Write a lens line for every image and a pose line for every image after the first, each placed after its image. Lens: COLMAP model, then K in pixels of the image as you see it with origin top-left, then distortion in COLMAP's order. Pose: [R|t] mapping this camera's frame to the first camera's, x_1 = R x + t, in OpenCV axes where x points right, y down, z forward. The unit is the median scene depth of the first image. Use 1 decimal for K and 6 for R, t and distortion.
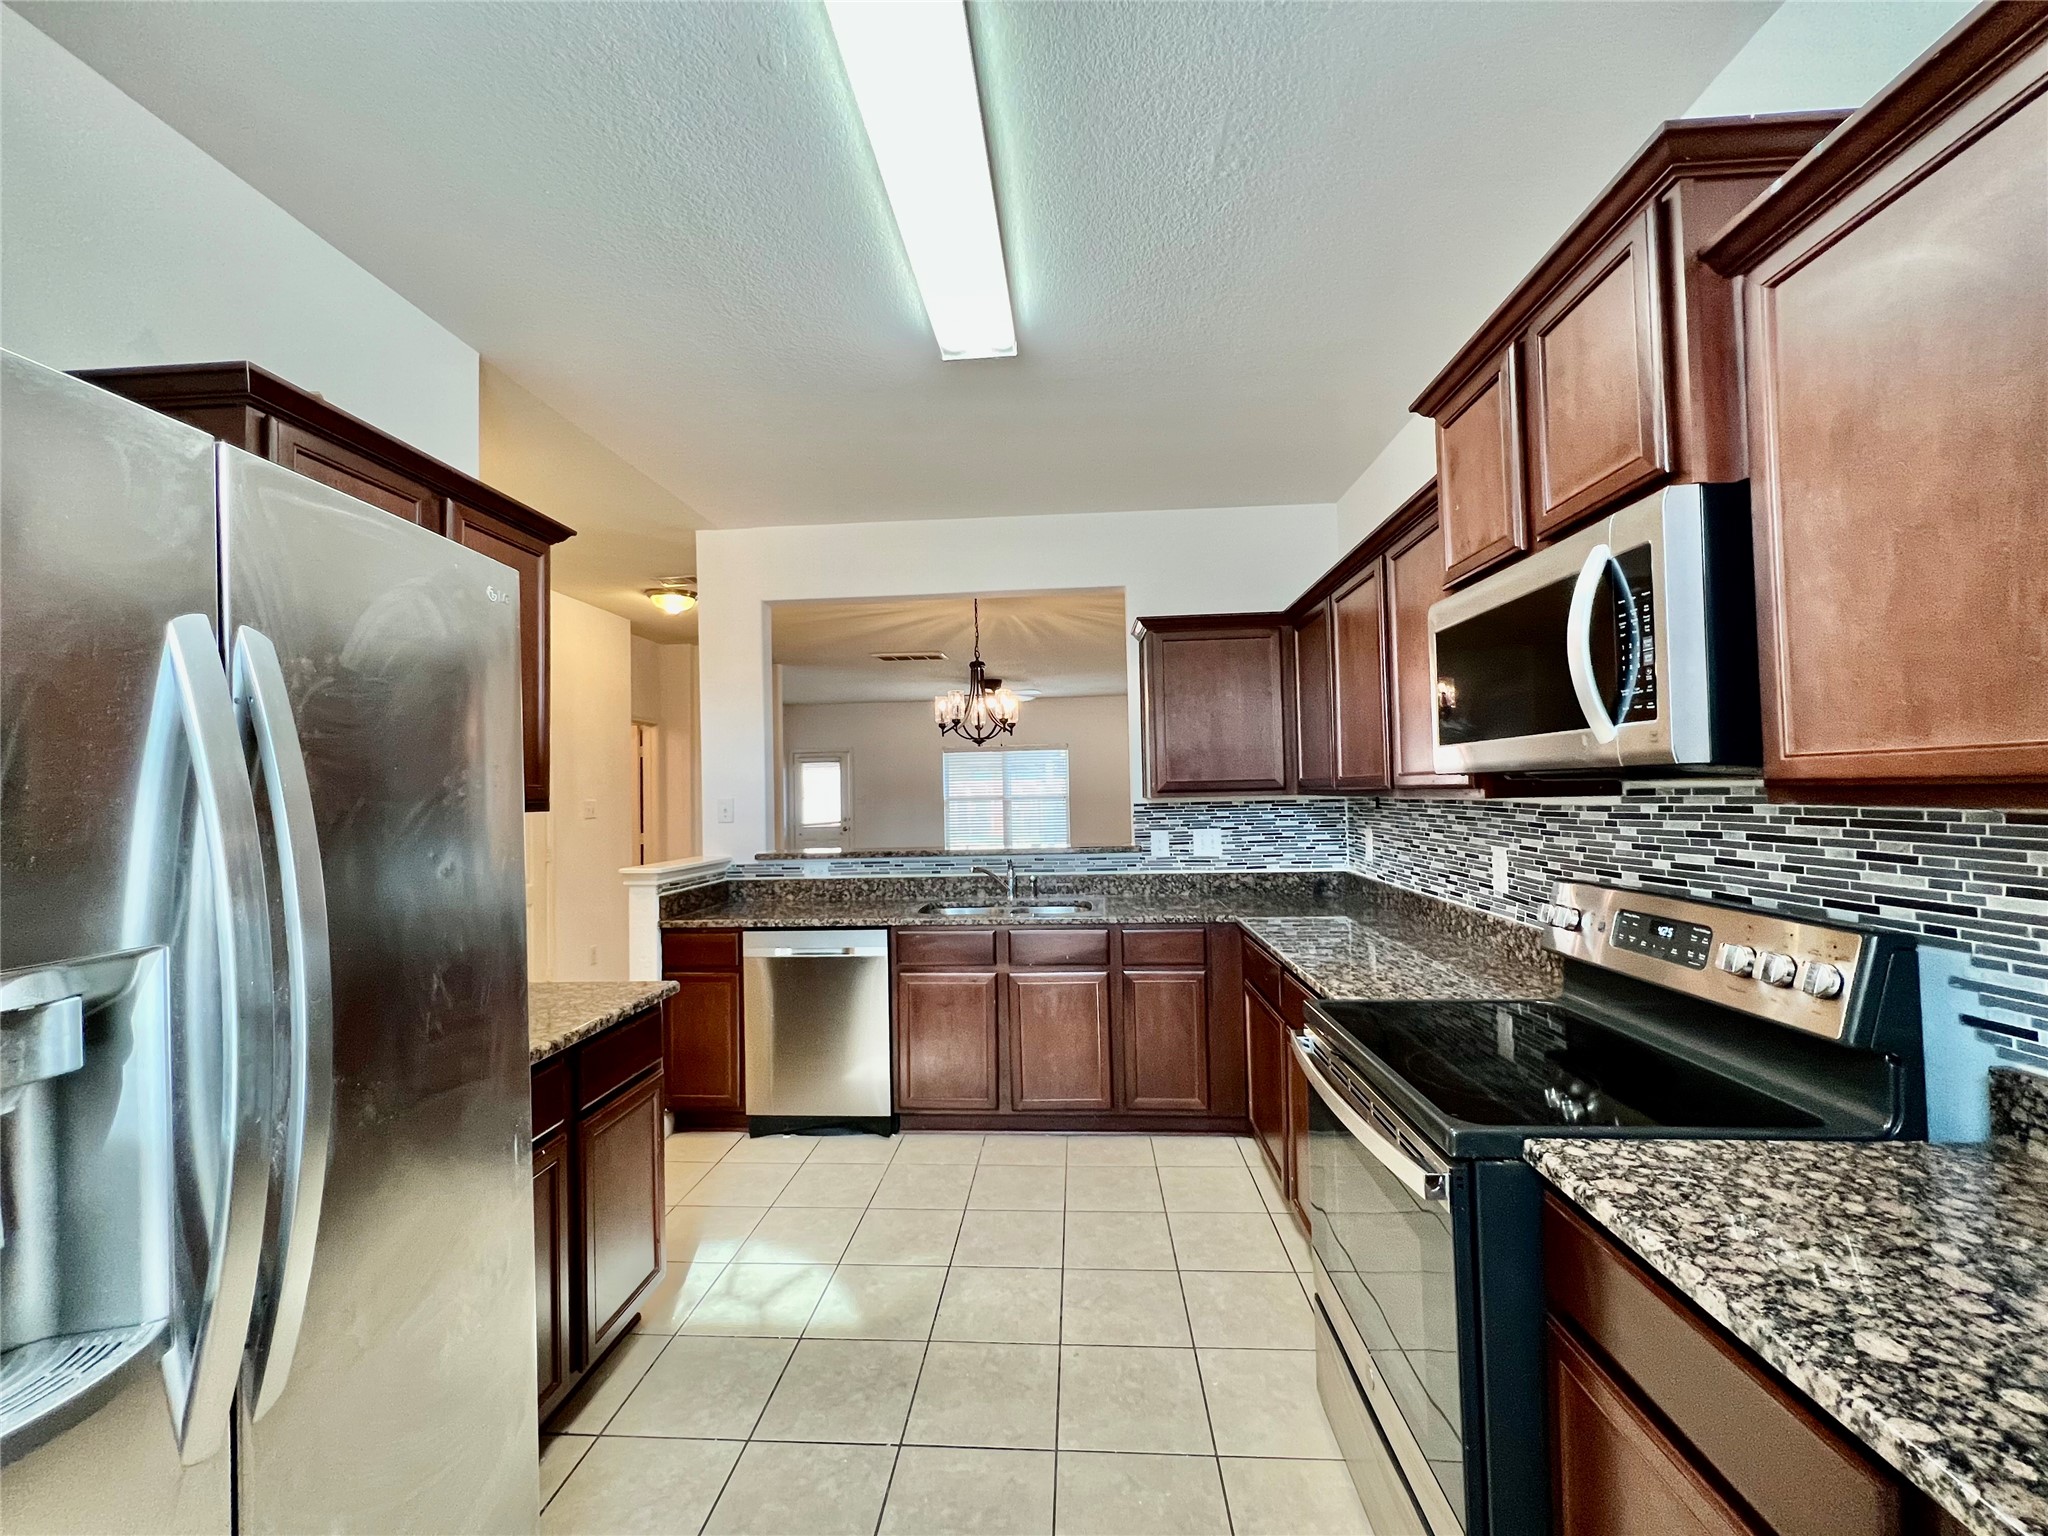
lens RADIAL K [[817.5, 0, 1022.4], [0, 817.5, 771.1], [0, 0, 1]] dist [-0.002306, 0.000133]
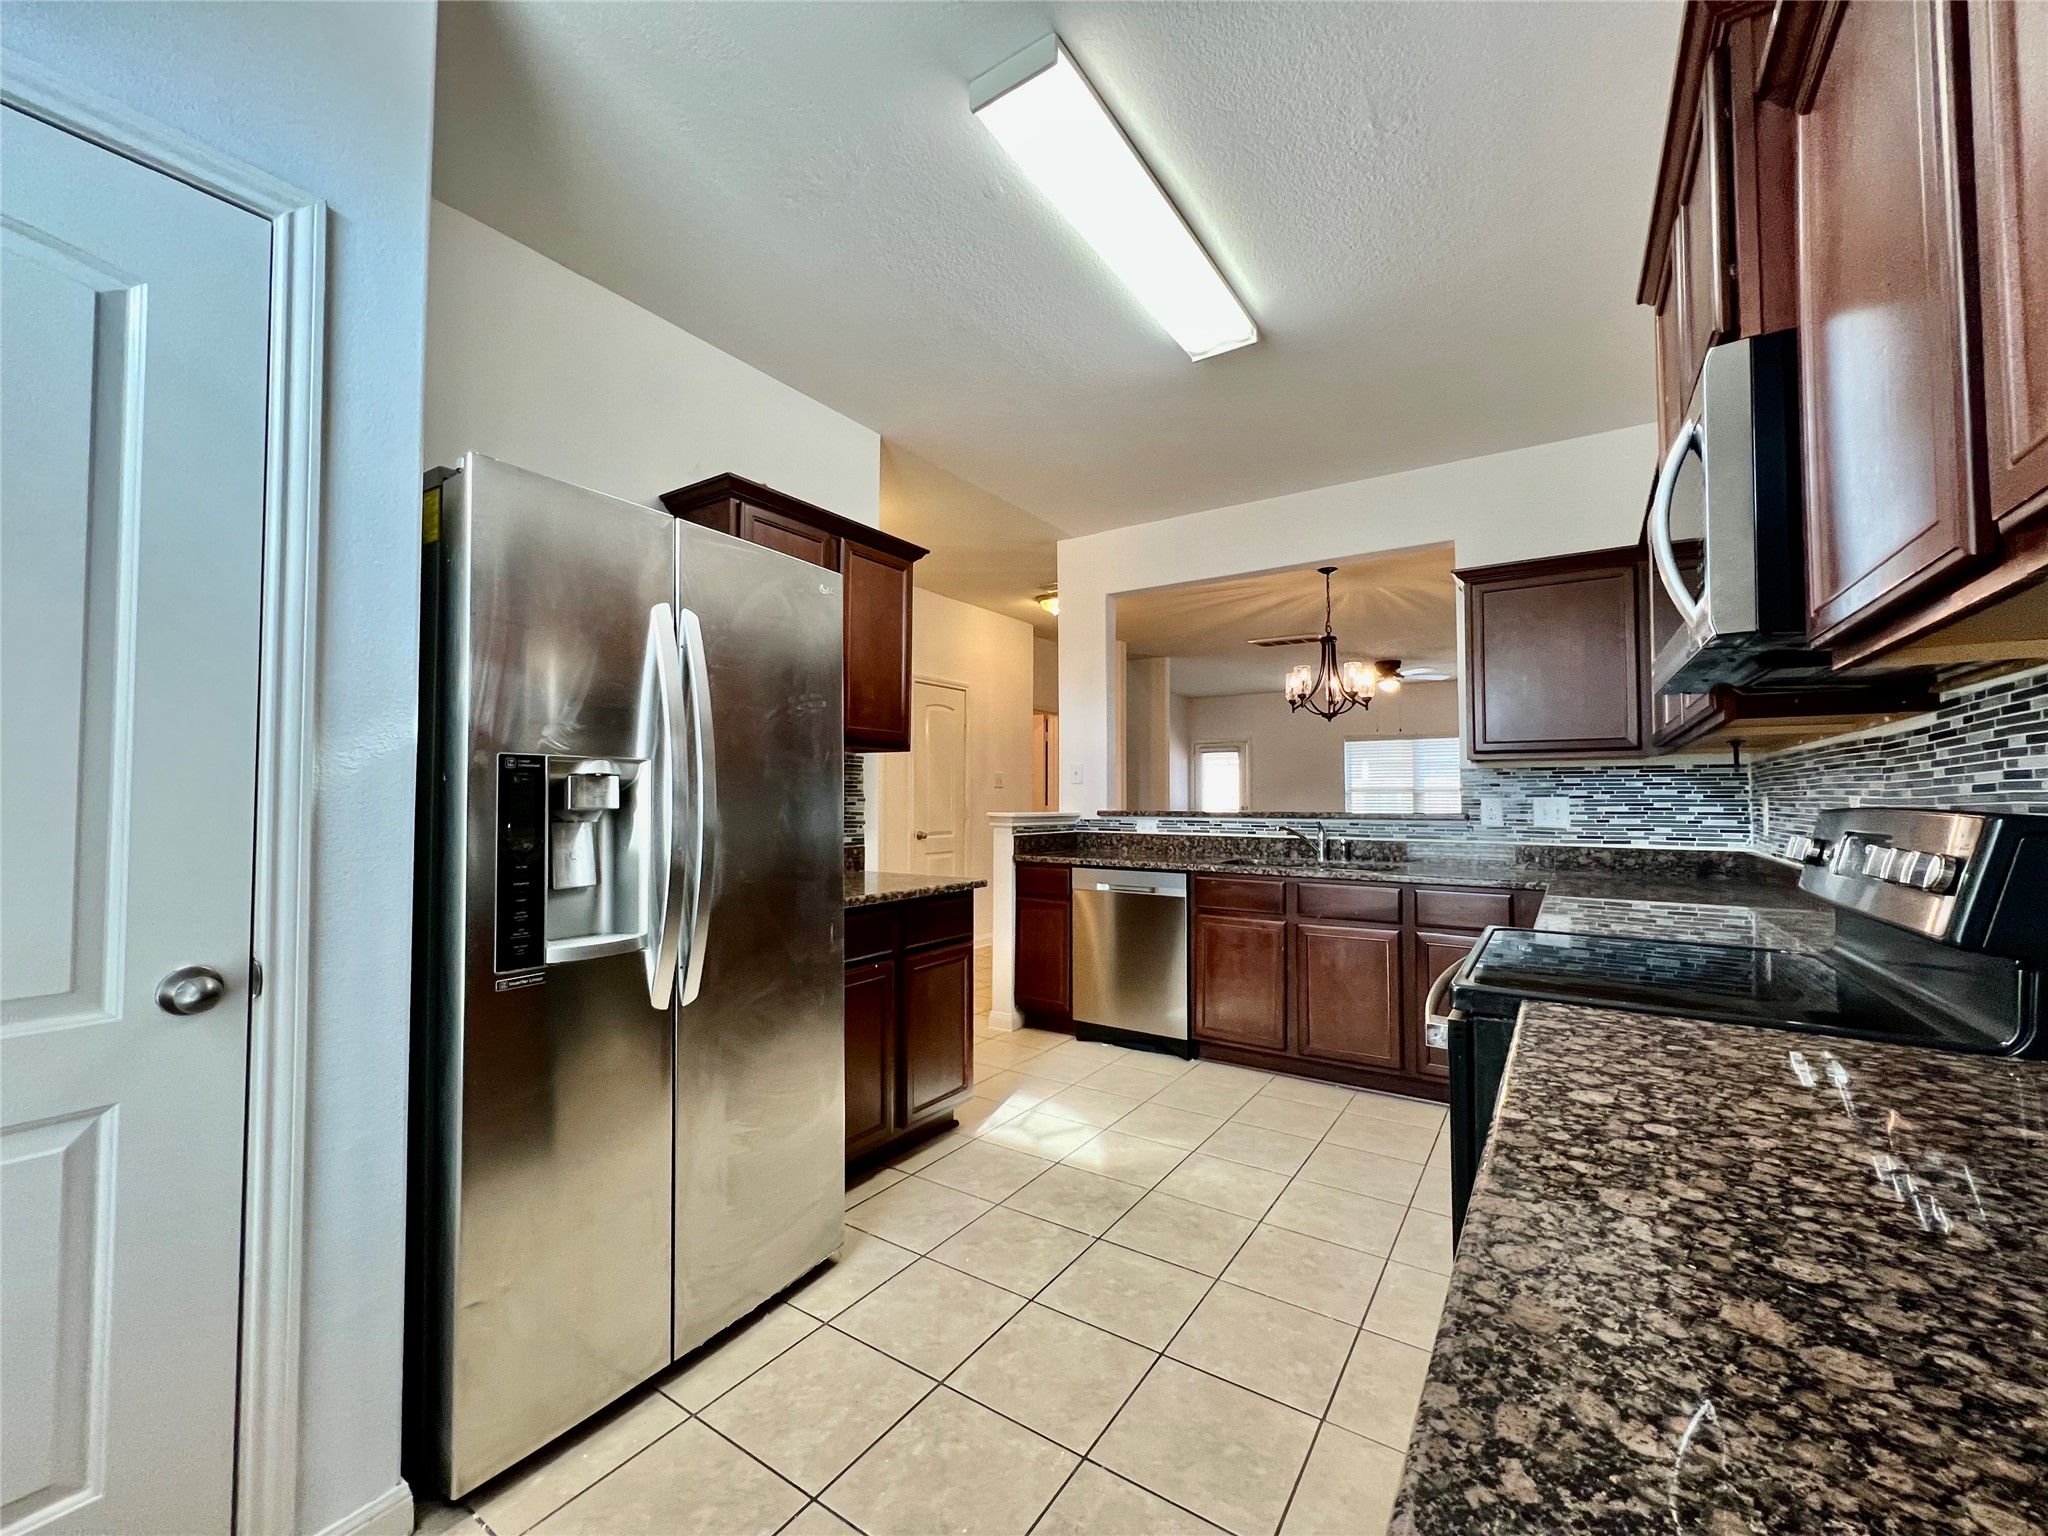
lens RADIAL K [[817.5, 0, 1022.4], [0, 817.5, 771.1], [0, 0, 1]] dist [-0.002306, 0.000133]
pose [[0.866145, 0.008506, -0.499721, 0.199634], [-0.009518, 0.999955, 0.000524, 0.055036], [0.499703, 0.004303, 0.866186, -0.084016]]
